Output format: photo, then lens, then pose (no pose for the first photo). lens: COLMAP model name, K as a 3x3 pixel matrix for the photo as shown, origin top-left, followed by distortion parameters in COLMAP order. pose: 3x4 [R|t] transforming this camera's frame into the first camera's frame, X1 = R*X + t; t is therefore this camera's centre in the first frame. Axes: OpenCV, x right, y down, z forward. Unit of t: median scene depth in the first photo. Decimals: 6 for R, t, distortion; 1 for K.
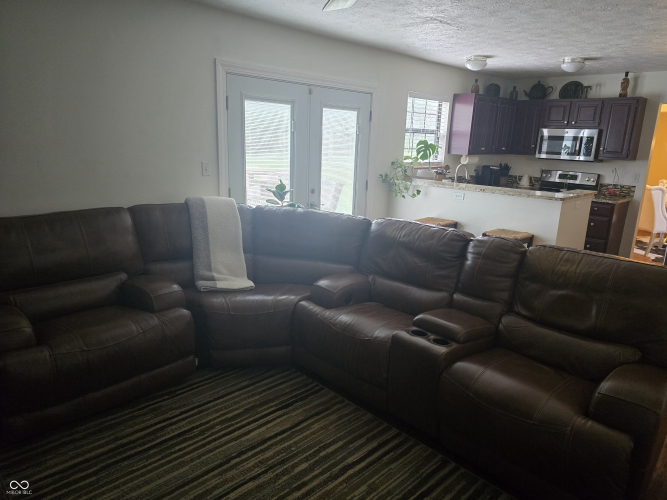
lens RADIAL K [[452.8, 0, 336.9], [0, 452.8, 250.5], [0, 0, 1]] dist [0.060291, -0.054931]
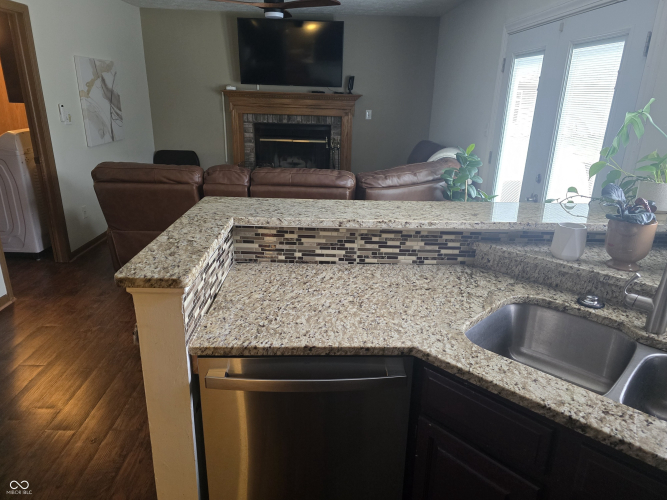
lens RADIAL K [[452.8, 0, 331.4], [0, 452.8, 253.4], [0, 0, 1]] dist [0.060291, -0.054931]
pose [[-0.673890, 0.196589, -0.712198, 0.511293], [-0.226226, 0.862748, 0.452203, -0.211829], [0.703345, 0.465853, -0.536923, 0.923148]]
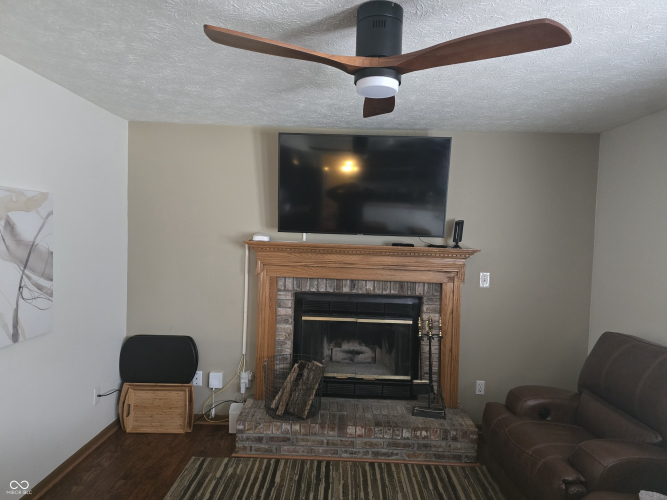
lens RADIAL K [[452.8, 0, 331.7], [0, 452.8, 253.0], [0, 0, 1]] dist [0.060291, -0.054931]
pose [[-0.702673, -0.032652, -0.710764, 0.238657], [-0.226172, 0.957384, 0.179617, -0.132931], [0.674609, 0.286967, -0.680112, 0.543181]]
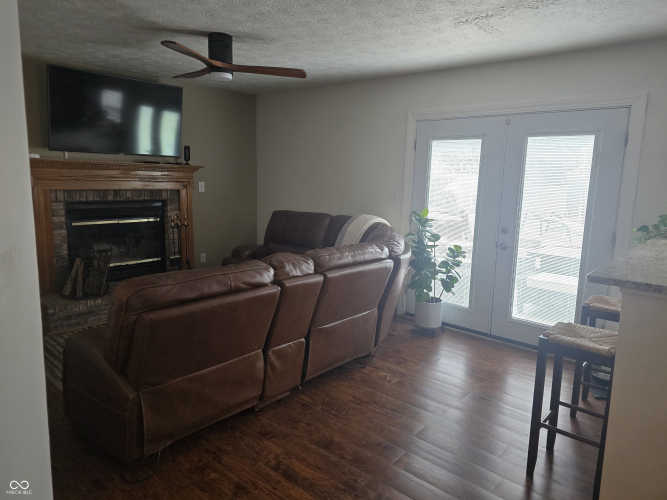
lens RADIAL K [[452.8, 0, 330.5], [0, 452.8, 246.5], [0, 0, 1]] dist [0.060291, -0.054931]
pose [[0.075153, 0.124663, -0.989349, 0.615992], [-0.264876, 0.959008, 0.100719, -0.079419], [0.961350, 0.254485, 0.105092, 0.457034]]
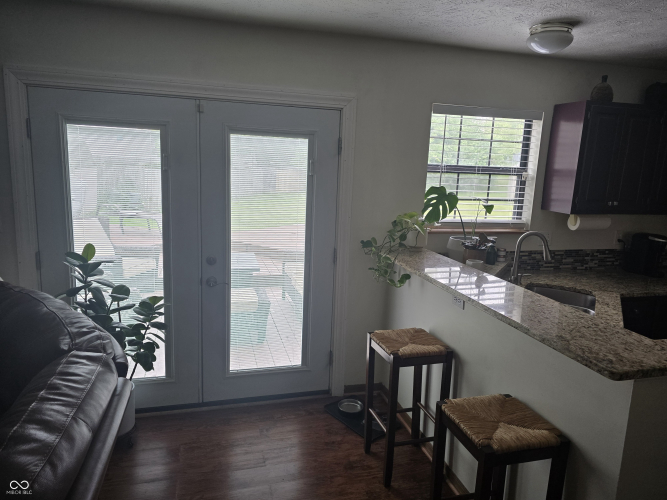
lens RADIAL K [[452.8, 0, 336.8], [0, 452.8, 241.8], [0, 0, 1]] dist [0.060291, -0.054931]
pose [[0.869558, 0.077540, -0.487706, 0.313433], [-0.125732, 0.989812, -0.066806, -0.107475], [0.477557, 0.119412, 0.870448, 0.408070]]
